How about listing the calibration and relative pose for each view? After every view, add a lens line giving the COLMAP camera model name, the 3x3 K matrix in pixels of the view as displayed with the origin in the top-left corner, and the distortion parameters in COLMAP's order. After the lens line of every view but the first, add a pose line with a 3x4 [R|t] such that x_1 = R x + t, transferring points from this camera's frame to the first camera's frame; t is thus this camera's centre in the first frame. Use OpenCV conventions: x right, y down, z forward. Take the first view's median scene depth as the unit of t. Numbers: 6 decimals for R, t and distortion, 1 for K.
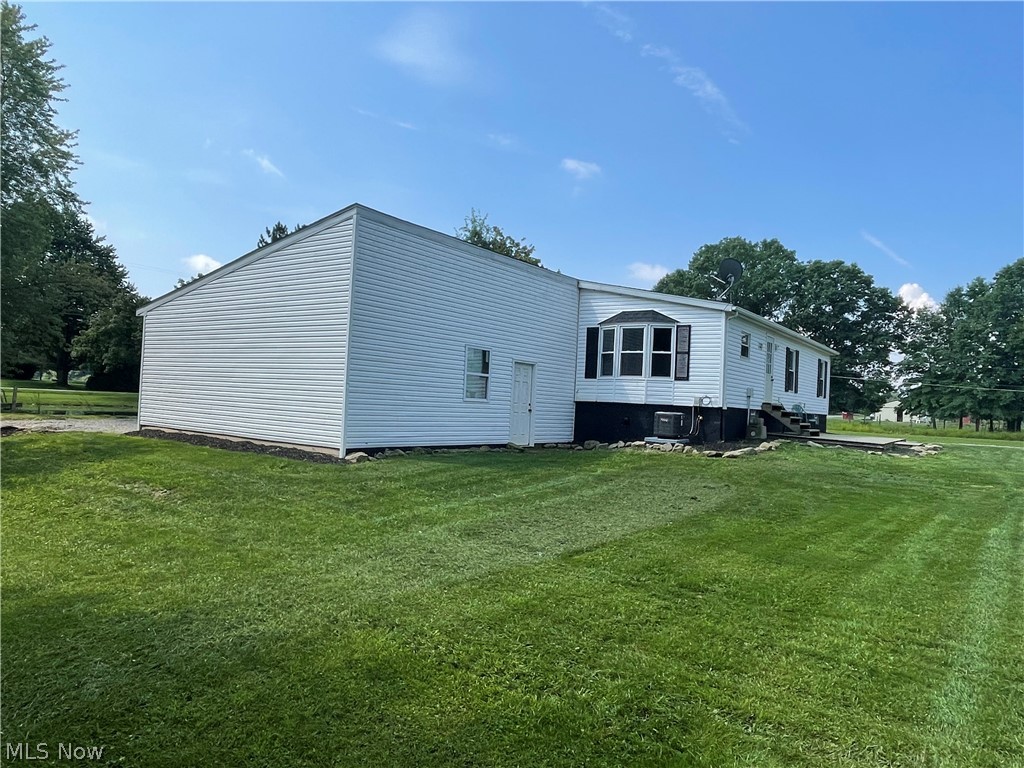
lens RADIAL K [[691.7, 0, 512.9], [0, 691.7, 387.3], [0, 0, 1]] dist [0.008537, 0.001860]
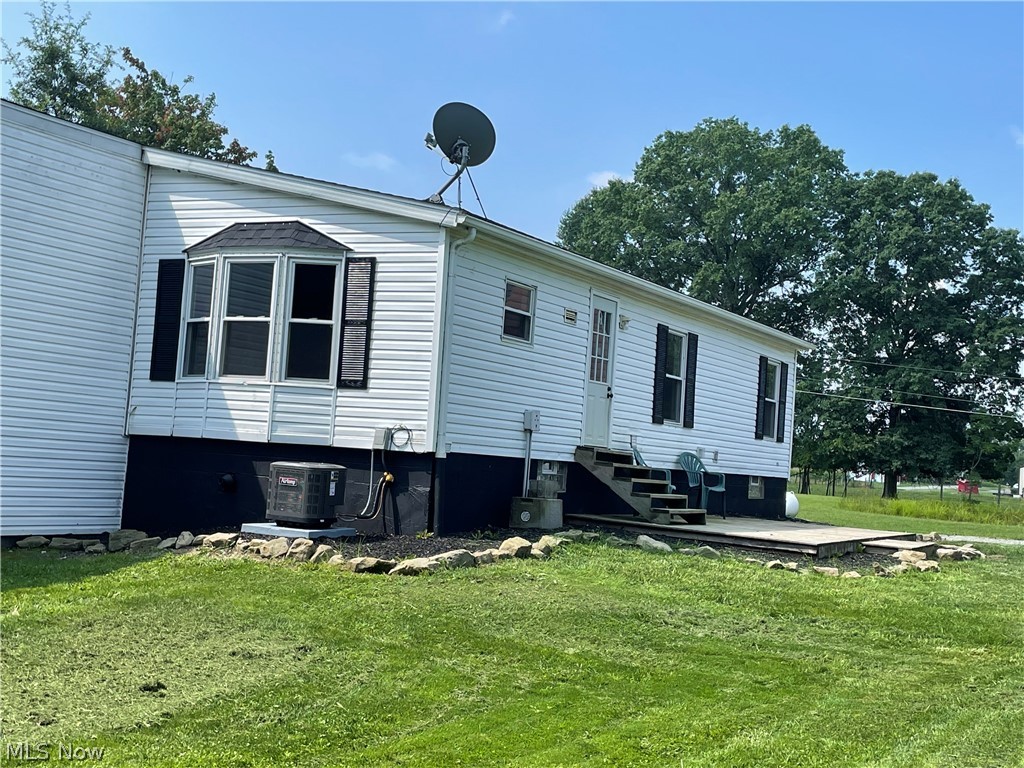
lens RADIAL K [[1394.9, 0, 511.7], [0, 1394.9, 378.5], [0, 0, 1]] dist [0.106520, 0.000000]
pose [[0.992558, 0.023583, 0.119466, 0.220060], [-0.020032, 0.999323, -0.030843, 0.007772], [-0.120112, 0.028220, 0.992359, 0.130867]]
